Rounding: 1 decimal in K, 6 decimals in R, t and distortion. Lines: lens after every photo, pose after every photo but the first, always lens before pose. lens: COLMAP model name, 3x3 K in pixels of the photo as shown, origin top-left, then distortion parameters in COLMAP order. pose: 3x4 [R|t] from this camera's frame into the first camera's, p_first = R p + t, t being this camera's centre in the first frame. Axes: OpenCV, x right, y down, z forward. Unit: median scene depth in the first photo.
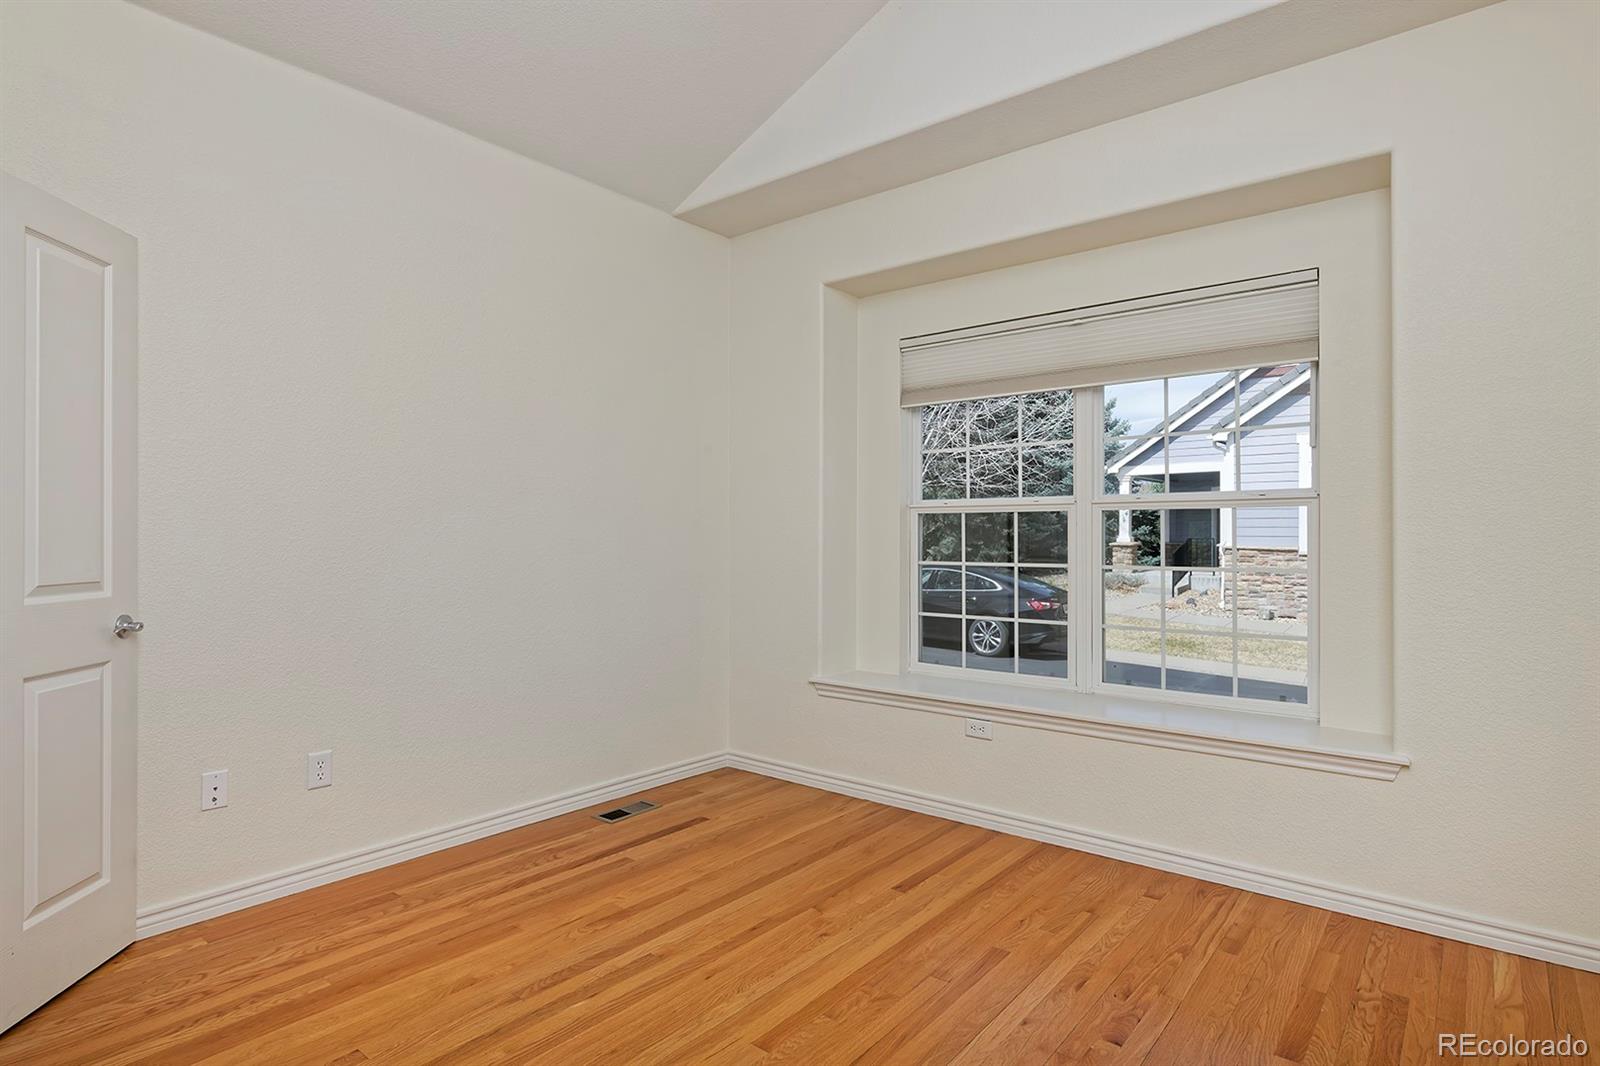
lens RADIAL K [[851.5, 0, 800.8], [0, 851.5, 531.1], [0, 0, 1]] dist [-0.001856, -0.000700]
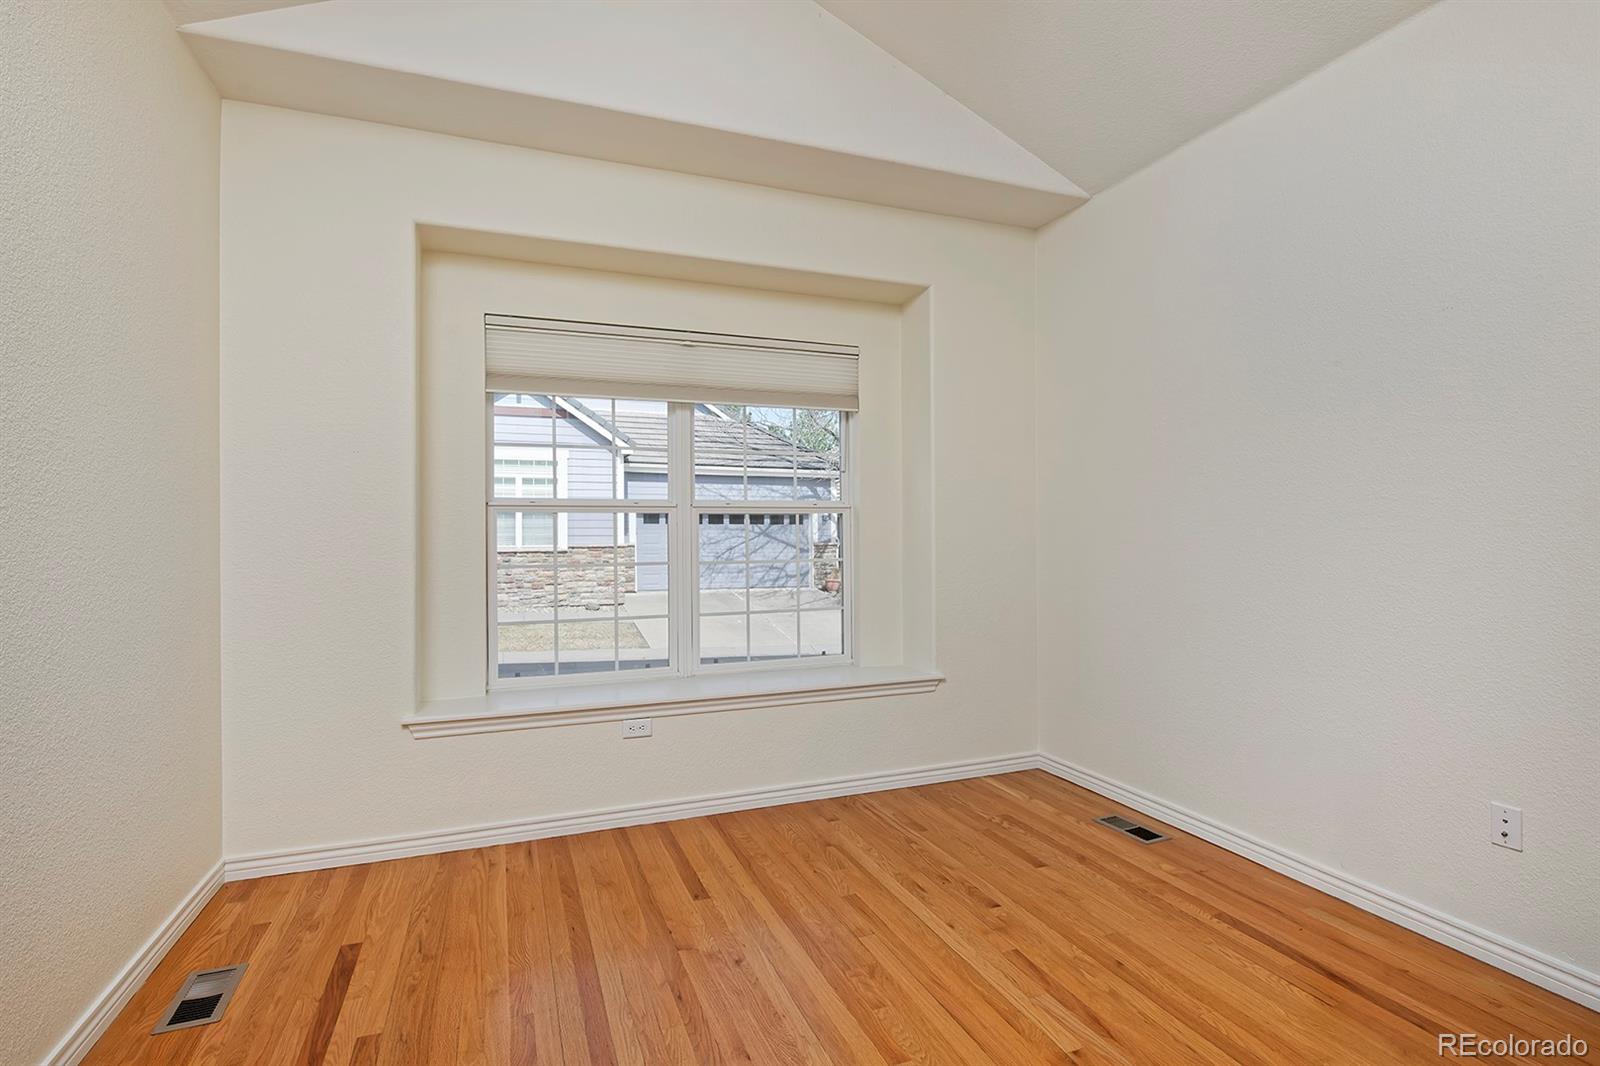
lens RADIAL K [[777.9, 0, 802.8], [0, 777.9, 534.3], [0, 0, 1]] dist [-0.004587, -0.000423]
pose [[0.492200, -0.001499, 0.870481, -0.531386], [0.003974, 0.999992, -0.000525, 0.004673], [-0.870473, 0.003718, 0.492202, 0.404836]]
